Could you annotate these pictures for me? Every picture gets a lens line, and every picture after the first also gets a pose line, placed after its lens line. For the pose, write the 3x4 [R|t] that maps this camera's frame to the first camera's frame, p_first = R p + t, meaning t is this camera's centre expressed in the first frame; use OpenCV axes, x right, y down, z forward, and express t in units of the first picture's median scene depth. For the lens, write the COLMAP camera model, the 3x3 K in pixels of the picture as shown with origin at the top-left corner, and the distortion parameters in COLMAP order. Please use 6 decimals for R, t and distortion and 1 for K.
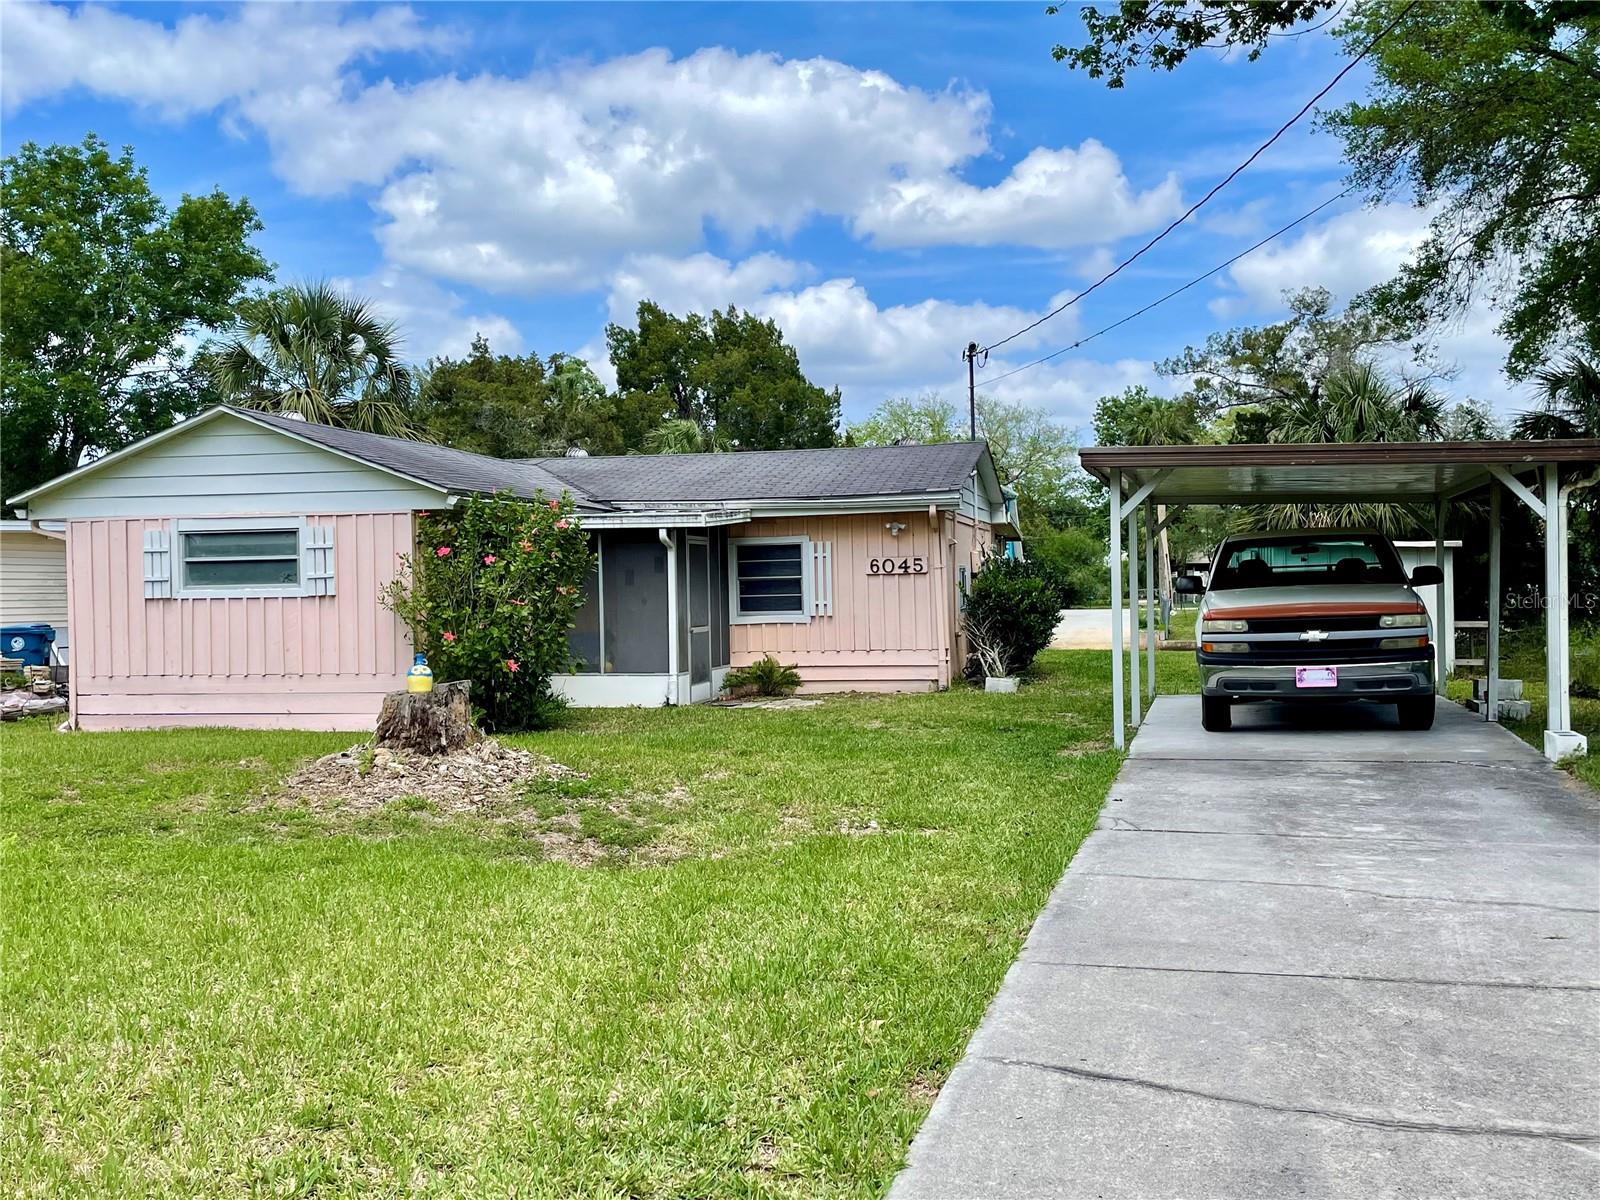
lens RADIAL K [[1529.8, 0, 803.3], [0, 1529.8, 577.9], [0, 0, 1]] dist [0.103734, -0.158405]
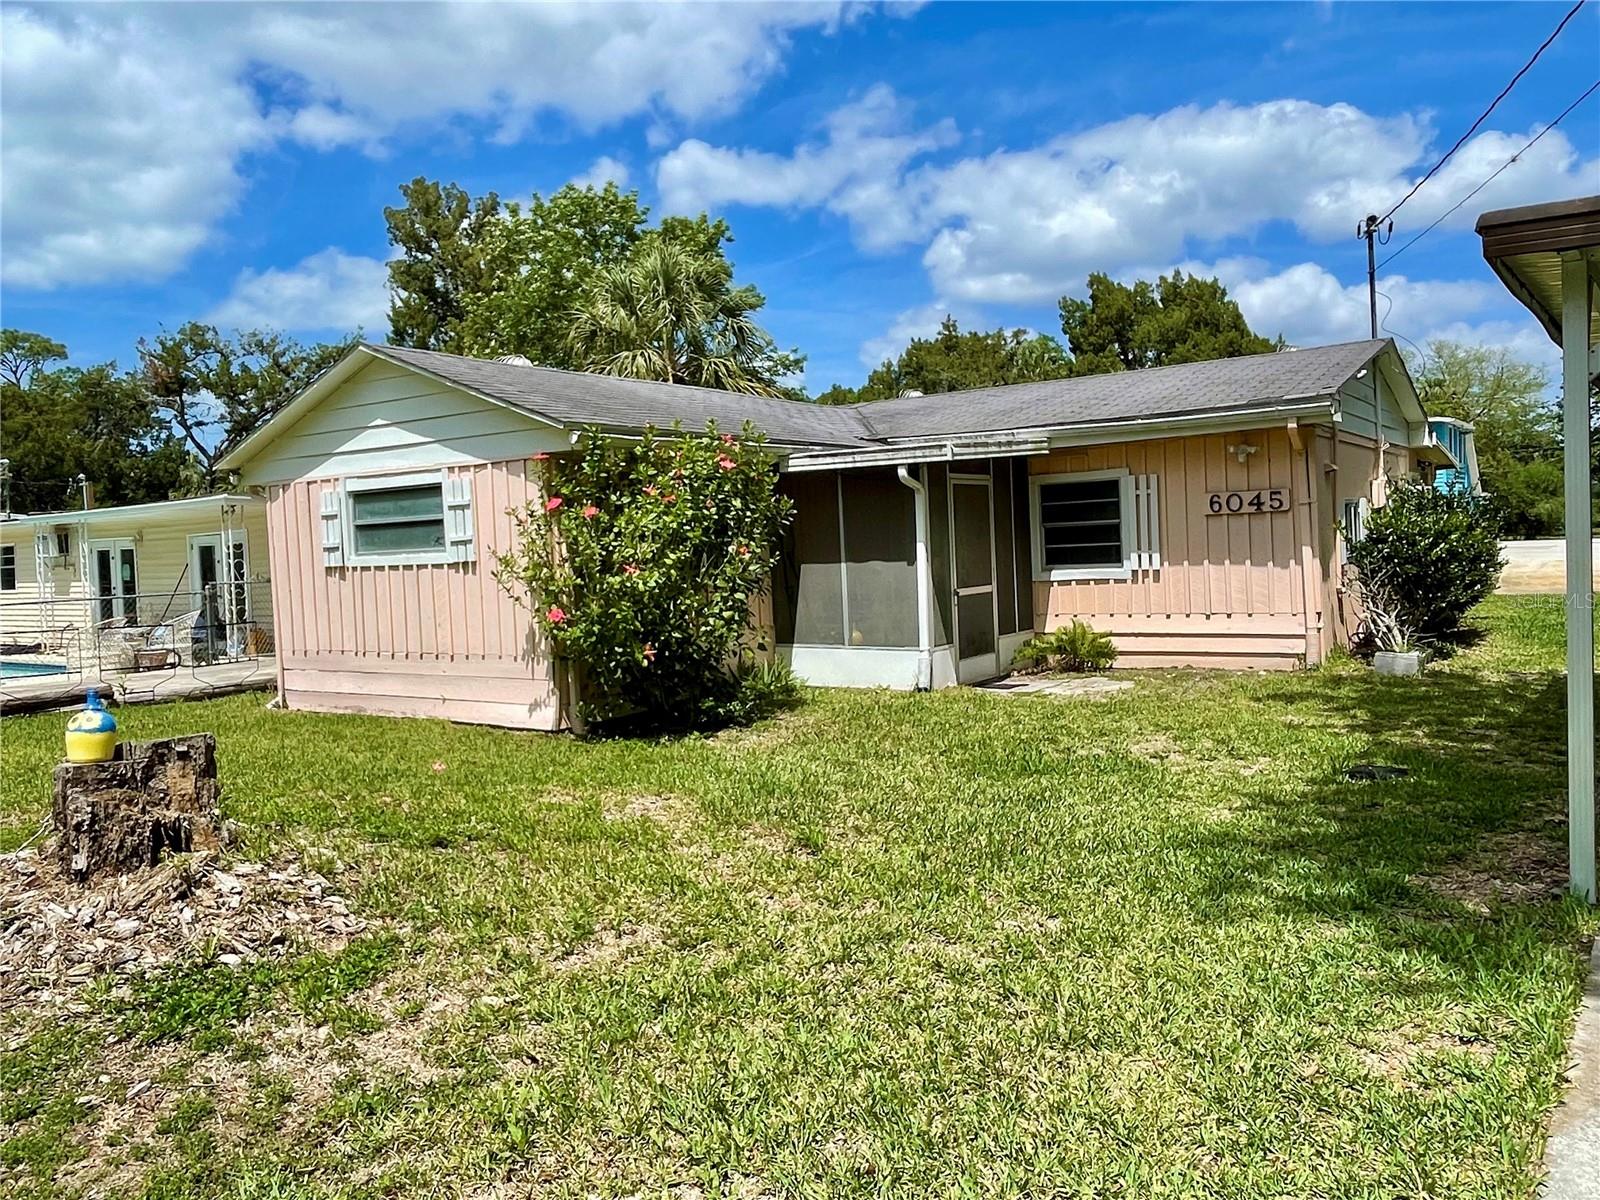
lens RADIAL K [[1174.2, 0, 798.6], [0, 1174.2, 582.9], [0, 0, 1]] dist [0.027590, -0.063793]
pose [[0.924276, -0.008238, -0.381637, 0.084231], [0.027633, 0.998588, 0.045368, -0.000921], [0.380724, -0.052478, 0.923198, 0.403332]]
